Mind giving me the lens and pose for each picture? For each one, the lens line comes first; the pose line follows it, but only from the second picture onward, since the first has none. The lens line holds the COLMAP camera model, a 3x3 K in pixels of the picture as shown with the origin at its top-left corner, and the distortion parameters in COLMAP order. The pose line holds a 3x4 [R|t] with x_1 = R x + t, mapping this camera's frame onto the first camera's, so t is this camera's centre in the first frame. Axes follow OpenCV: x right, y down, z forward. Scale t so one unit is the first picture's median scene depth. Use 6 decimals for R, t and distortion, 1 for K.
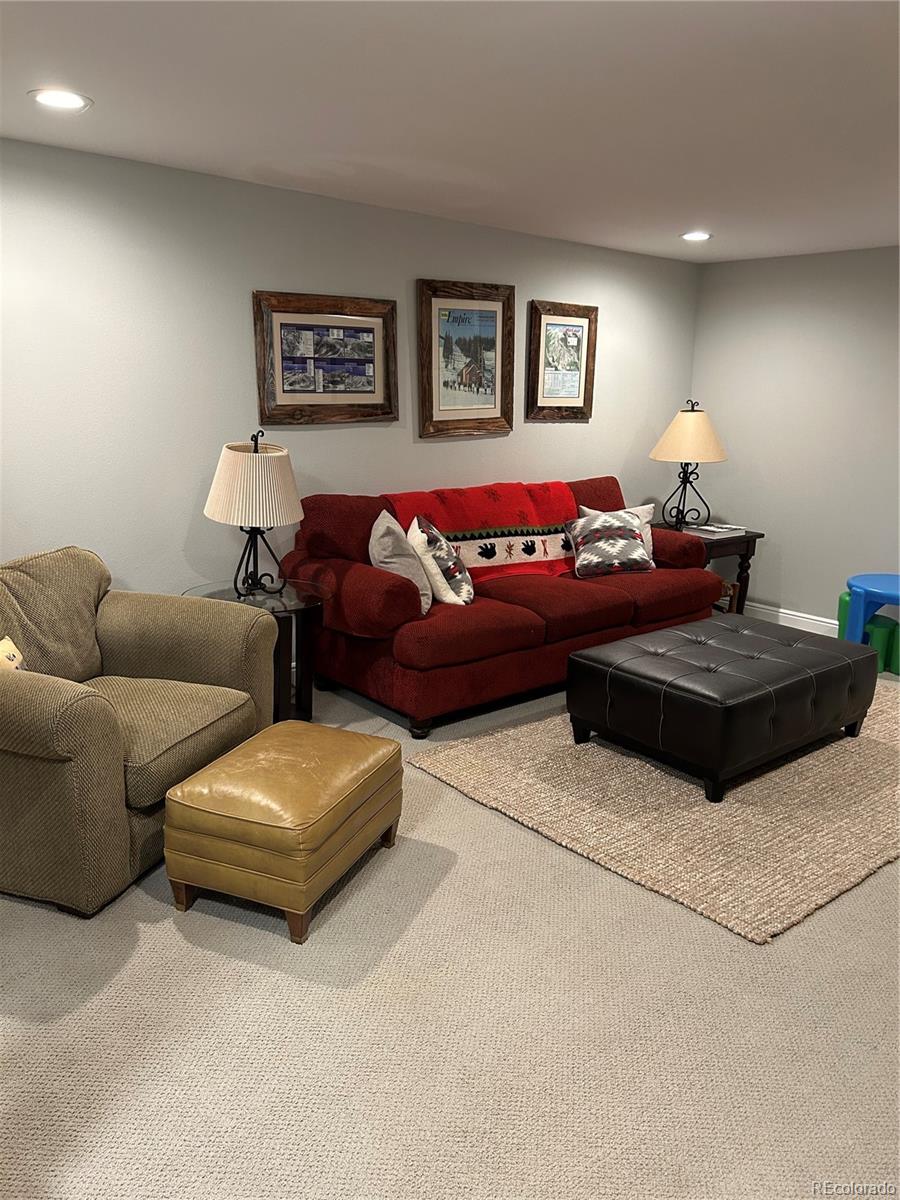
lens RADIAL K [[898.9, 0, 447.0], [0, 898.9, 602.6], [0, 0, 1]] dist [0.009604, -0.000994]
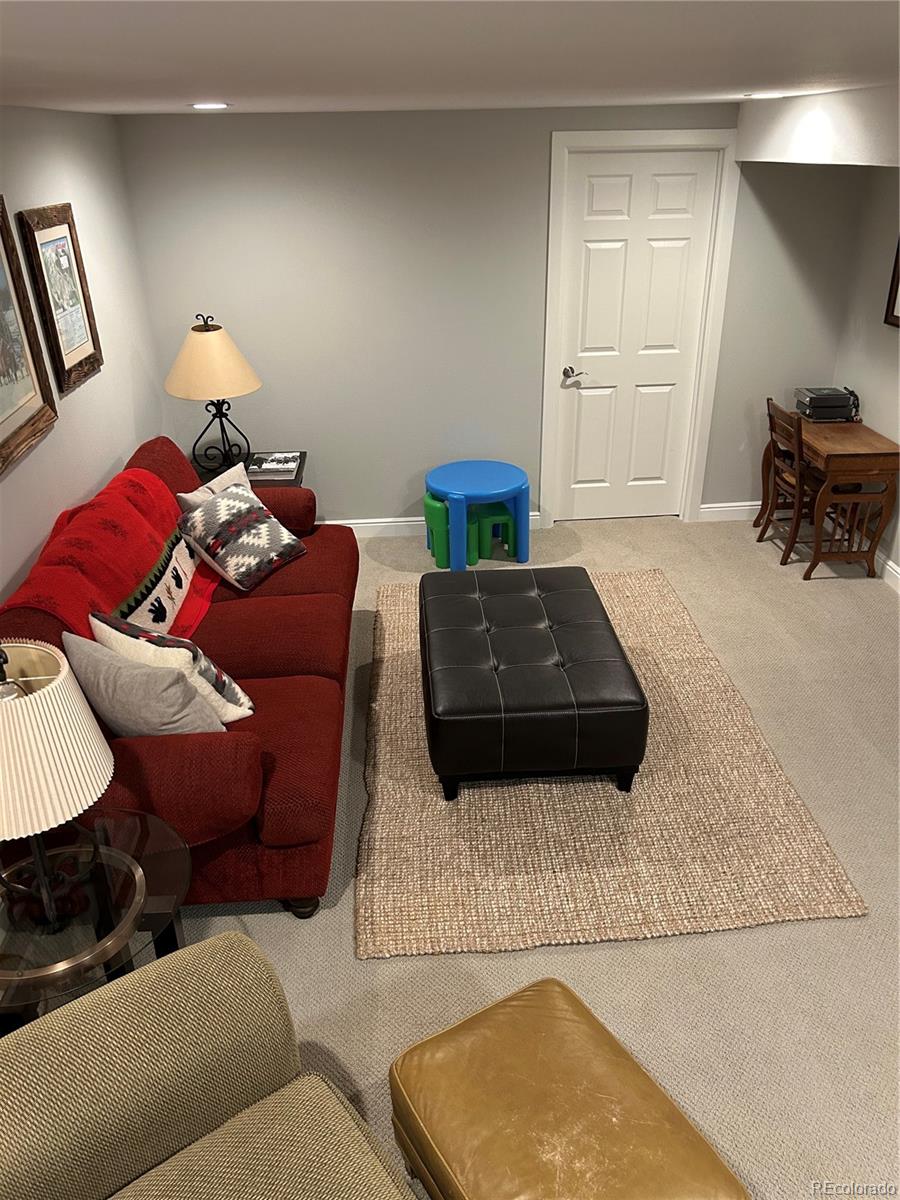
lens RADIAL K [[898.9, 0, 450.8], [0, 898.9, 597.4], [0, 0, 1]] dist [0.009604, -0.000994]
pose [[0.583511, -0.395601, 0.709235, -0.296403], [0.223929, 0.917850, 0.327730, -0.231864], [-0.780622, -0.032416, 0.624162, 0.361720]]
